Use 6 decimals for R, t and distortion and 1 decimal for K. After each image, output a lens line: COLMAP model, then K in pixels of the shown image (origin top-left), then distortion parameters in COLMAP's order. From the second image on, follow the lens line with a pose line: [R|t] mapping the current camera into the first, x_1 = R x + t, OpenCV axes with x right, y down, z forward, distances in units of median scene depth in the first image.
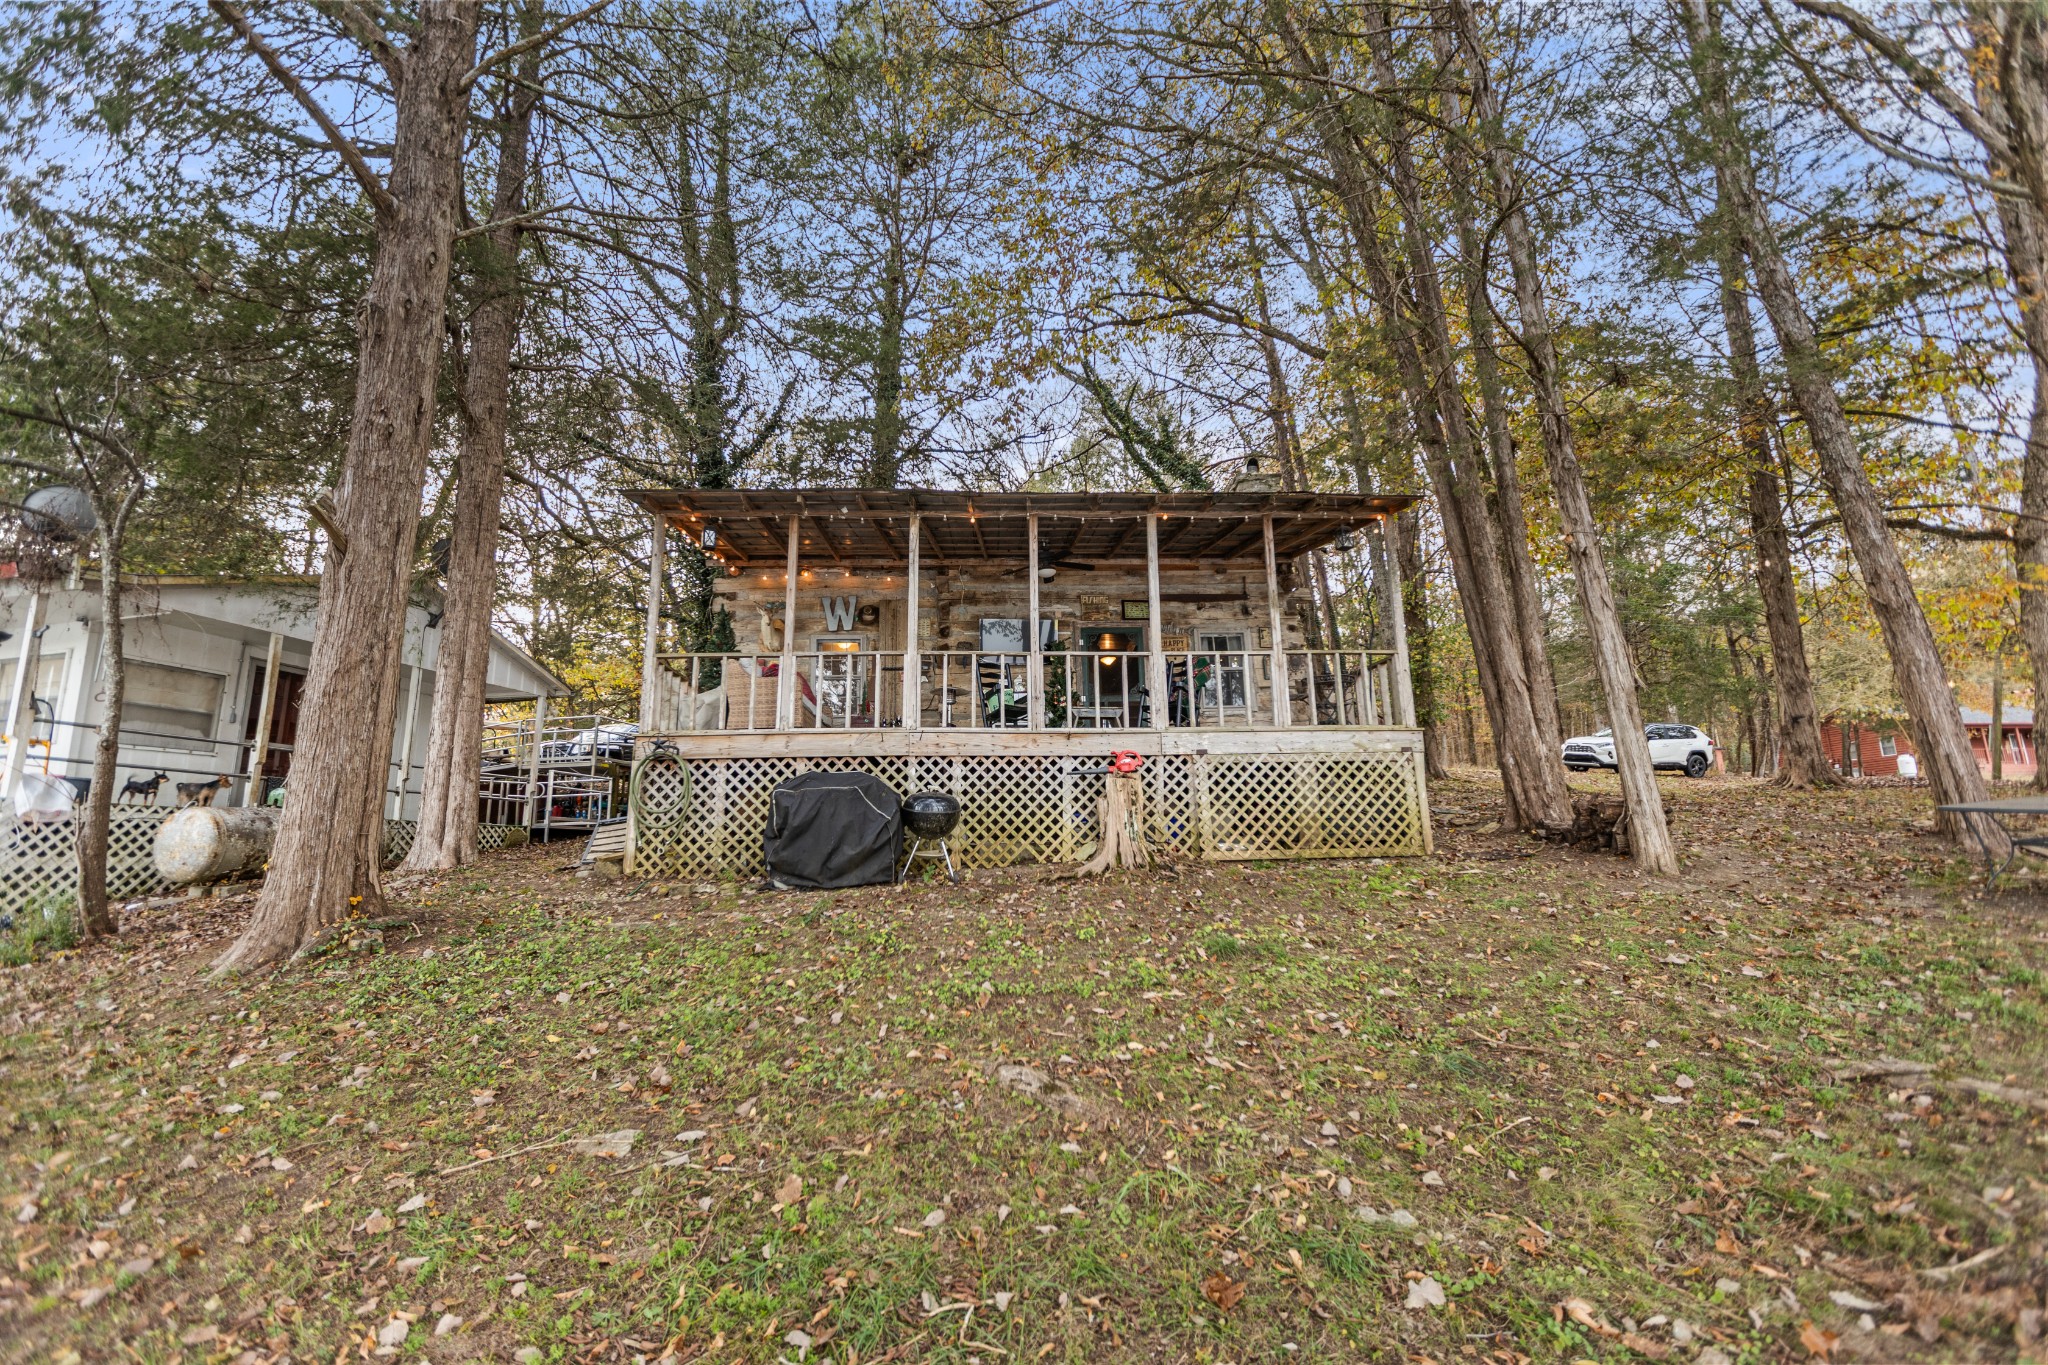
lens RADIAL K [[905.0, 0, 1013.3], [0, 905.0, 672.8], [0, 0, 1]] dist [0.003376, -0.002291]
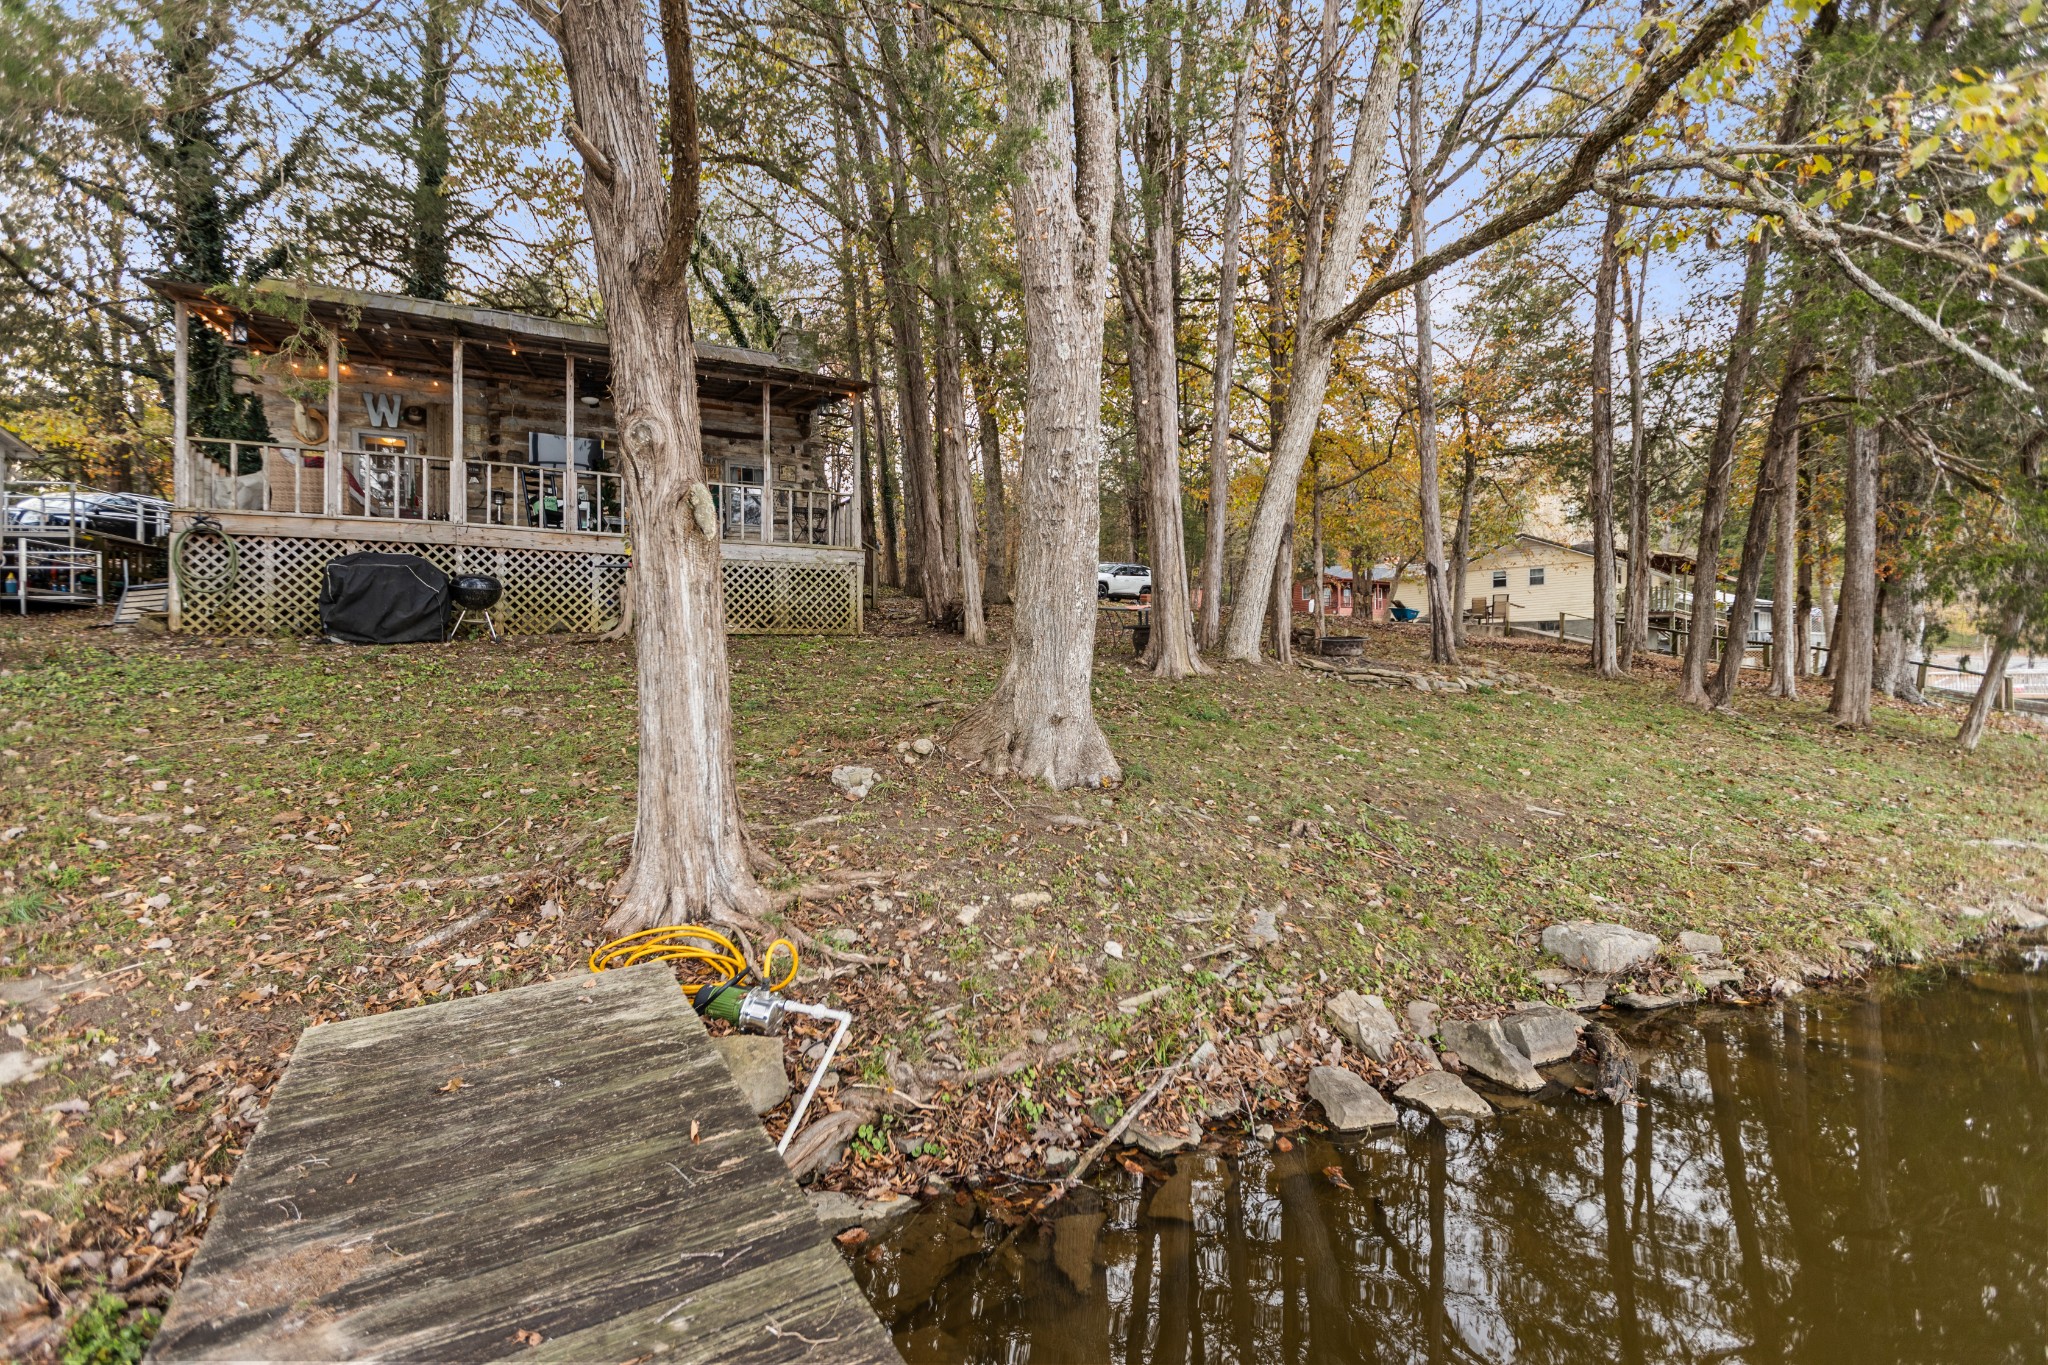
lens RADIAL K [[905.0, 0, 1016.3], [0, 905.0, 678.1], [0, 0, 1]] dist [0.003376, -0.002291]
pose [[0.912209, 0.008181, 0.409644, 0.079309], [-0.091948, 0.978387, 0.185213, -0.030928], [-0.399275, -0.206619, 0.893246, -0.463535]]
